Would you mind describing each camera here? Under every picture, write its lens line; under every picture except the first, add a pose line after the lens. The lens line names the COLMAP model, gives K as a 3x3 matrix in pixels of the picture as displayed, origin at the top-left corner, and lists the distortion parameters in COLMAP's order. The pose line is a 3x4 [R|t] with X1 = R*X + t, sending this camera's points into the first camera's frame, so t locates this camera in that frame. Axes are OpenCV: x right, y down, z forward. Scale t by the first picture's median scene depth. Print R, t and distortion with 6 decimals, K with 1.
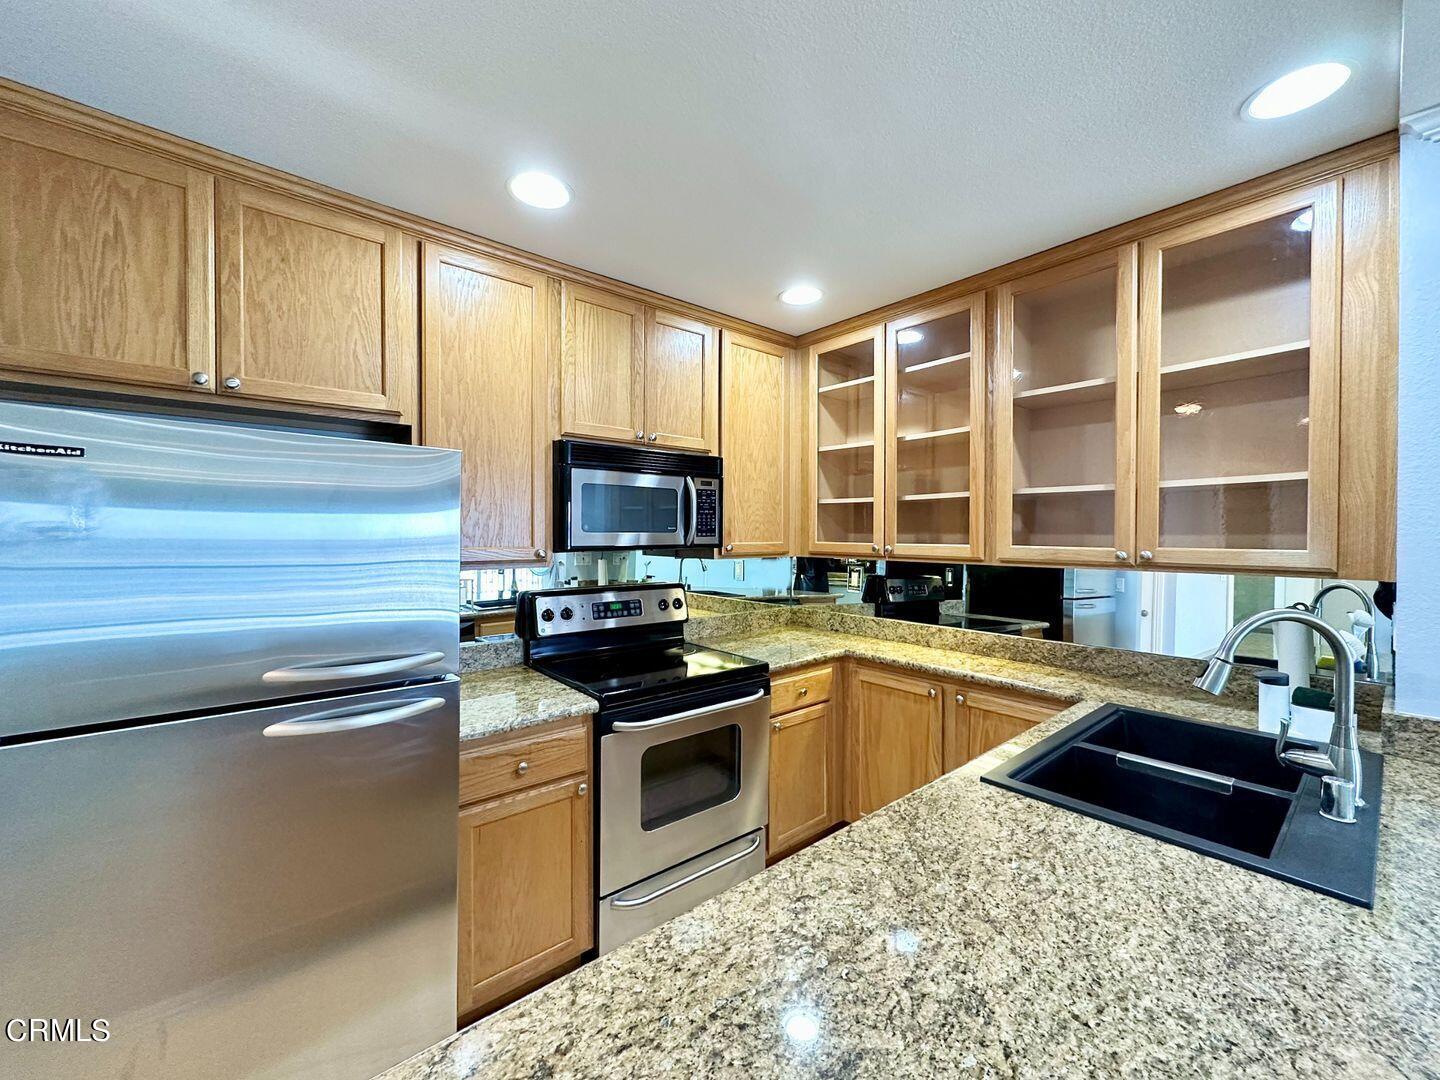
lens RADIAL K [[579.7, 0, 720.0], [0, 579.7, 540.0], [0, 0, 1]] dist [0.016159, -0.008232]
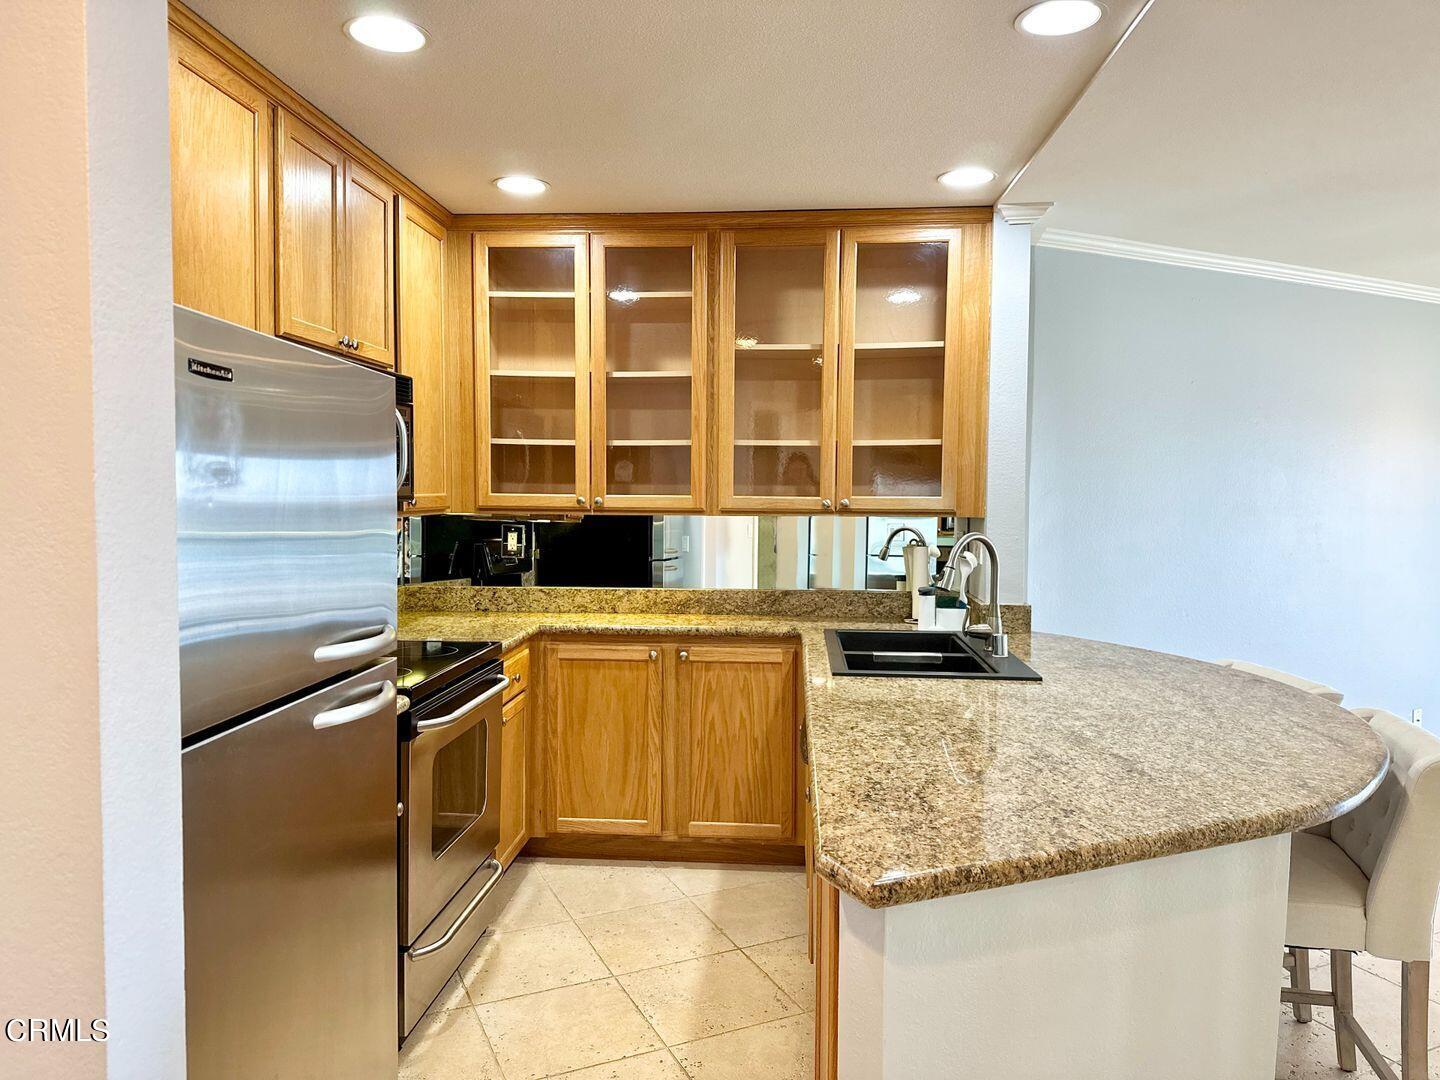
lens RADIAL K [[989.2, 0, 720.0], [0, 989.2, 540.0], [0, 0, 1]] dist [0.118054, -0.107810]
pose [[0.710361, -0.035355, 0.702949, -0.695561], [0.003952, 0.998922, 0.046248, 0.006503], [-0.703827, -0.030075, 0.709735, -0.203371]]
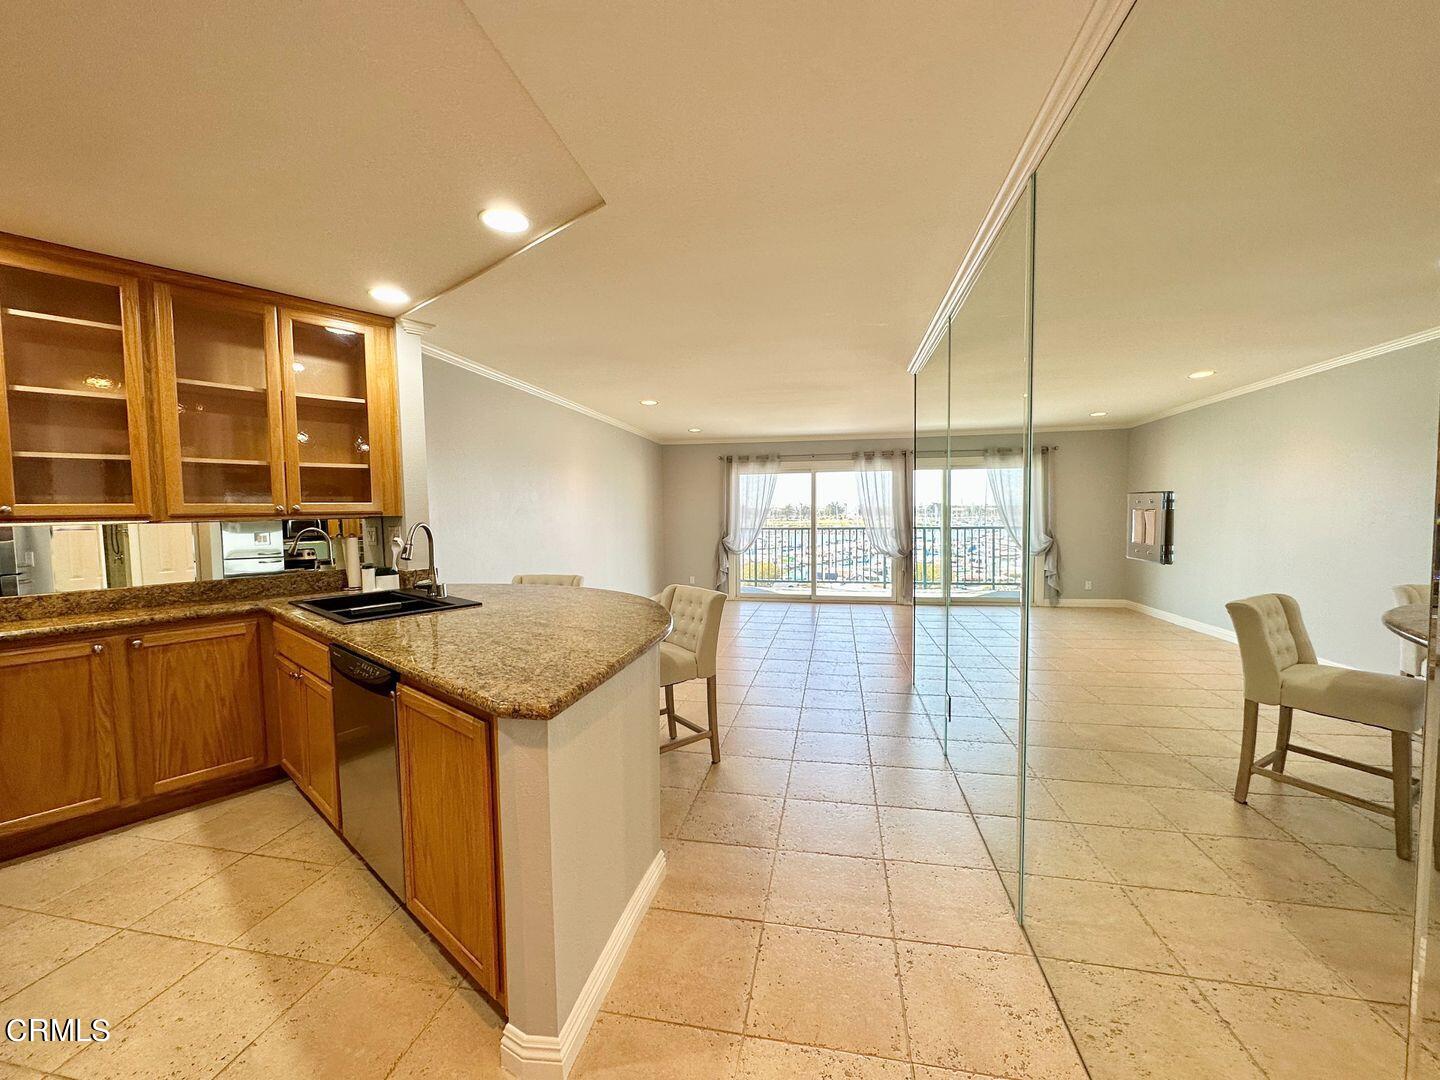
lens RADIAL K [[579.7, 0, 720.0], [0, 579.7, 540.0], [0, 0, 1]] dist [0.016159, -0.008232]
pose [[-0.148378, -0.058818, 0.987180, -0.839922], [0.022384, 0.997774, 0.062813, 0.032353], [-0.988677, 0.031417, -0.146731, 0.060993]]
